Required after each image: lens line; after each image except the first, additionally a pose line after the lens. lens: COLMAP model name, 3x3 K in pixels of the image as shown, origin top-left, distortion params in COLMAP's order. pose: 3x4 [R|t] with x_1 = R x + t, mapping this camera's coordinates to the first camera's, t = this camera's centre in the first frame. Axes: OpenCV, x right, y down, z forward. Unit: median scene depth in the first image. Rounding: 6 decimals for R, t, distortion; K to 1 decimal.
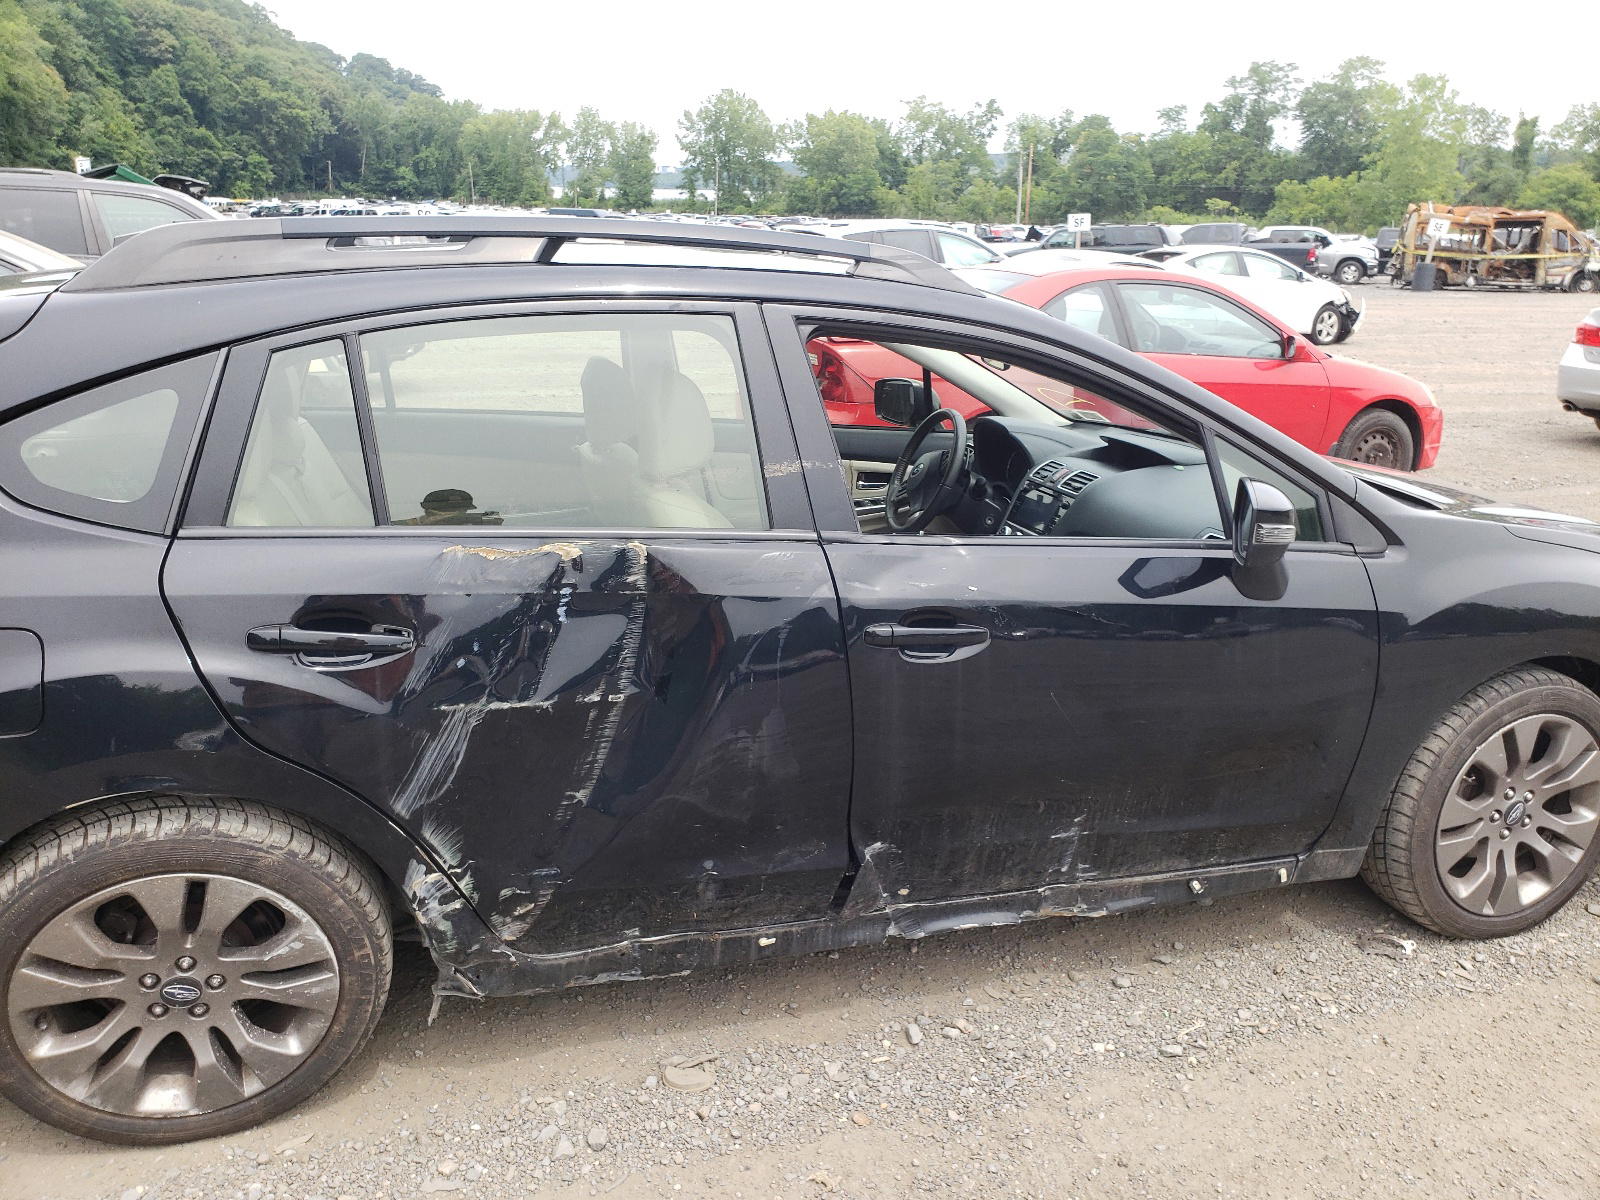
lens RADIAL K [[1244.6, 0, 800.0], [0, 1244.6, 600.0], [0, 0, 1]] dist [-0.008360, 0.008335]
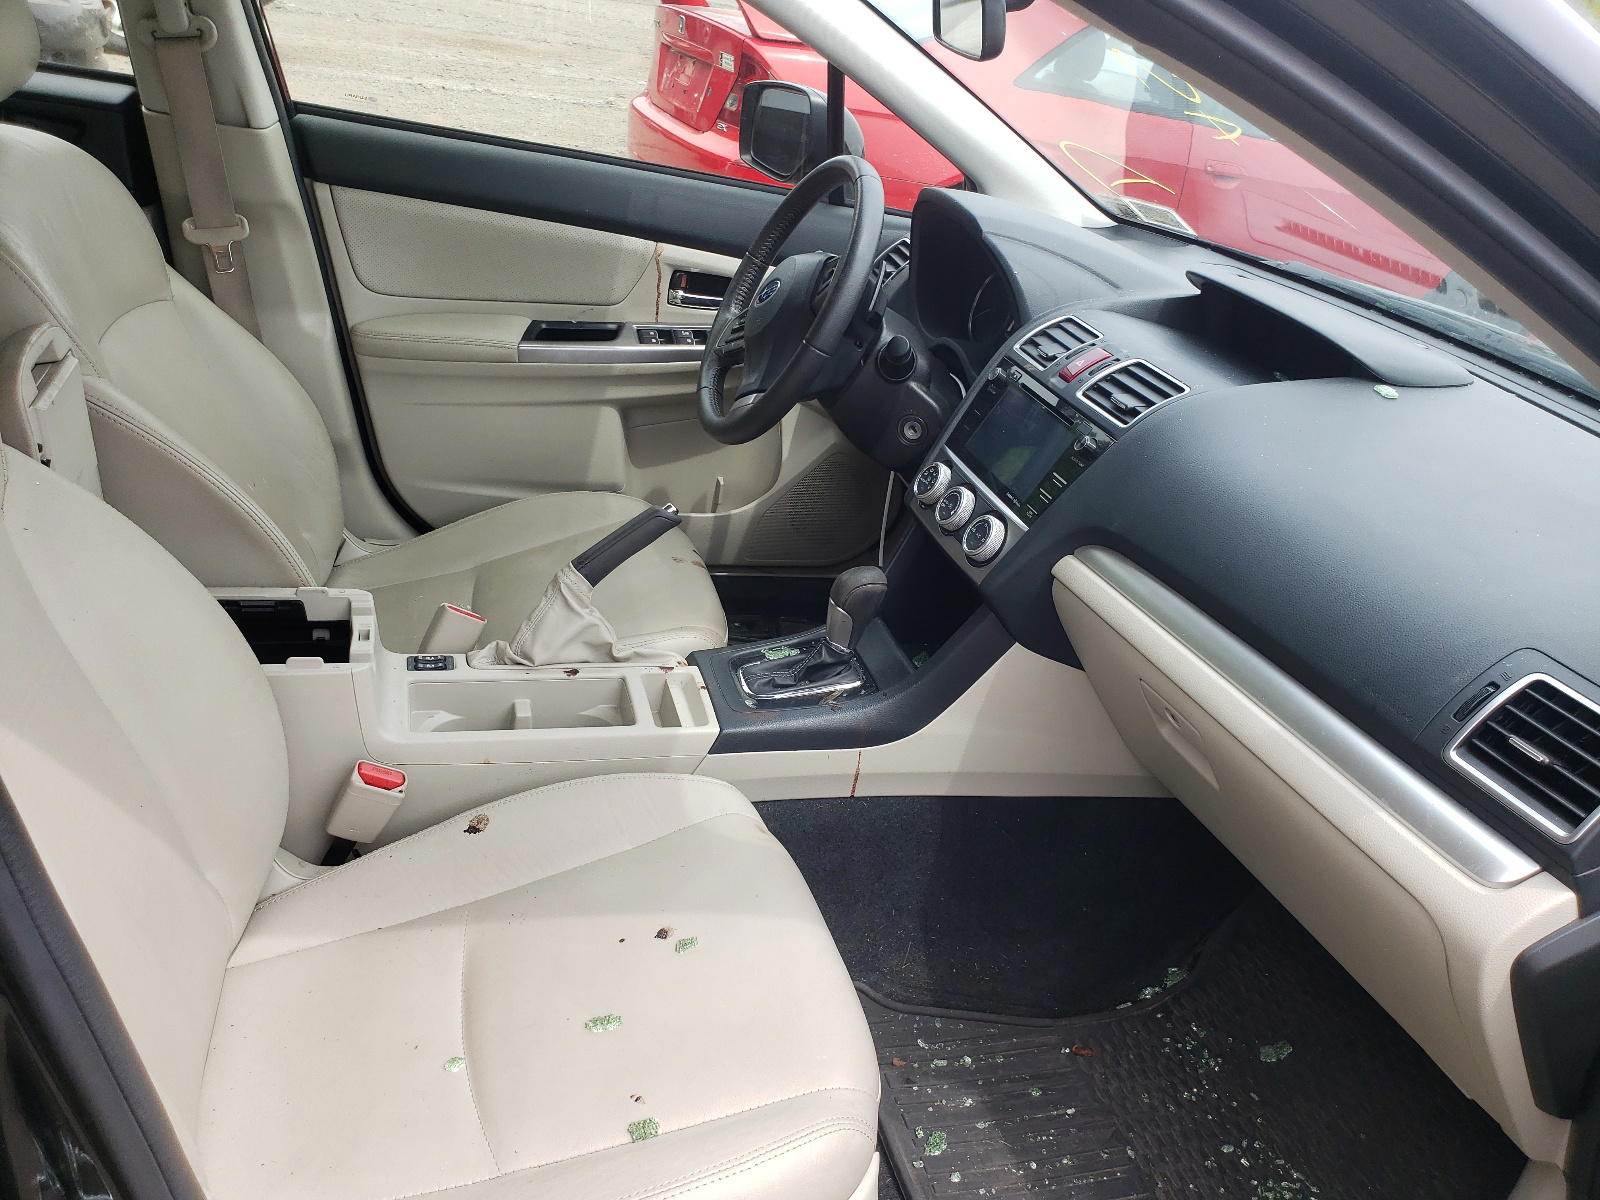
lens RADIAL K [[1244.6, 0, 800.0], [0, 1244.6, 600.0], [0, 0, 1]] dist [-0.008360, 0.008335]
pose [[0.991668, 0.120193, 0.046338, 0.098581], [-0.126870, 0.973599, 0.189762, -0.083698], [-0.022307, -0.194059, 0.980736, 0.544570]]
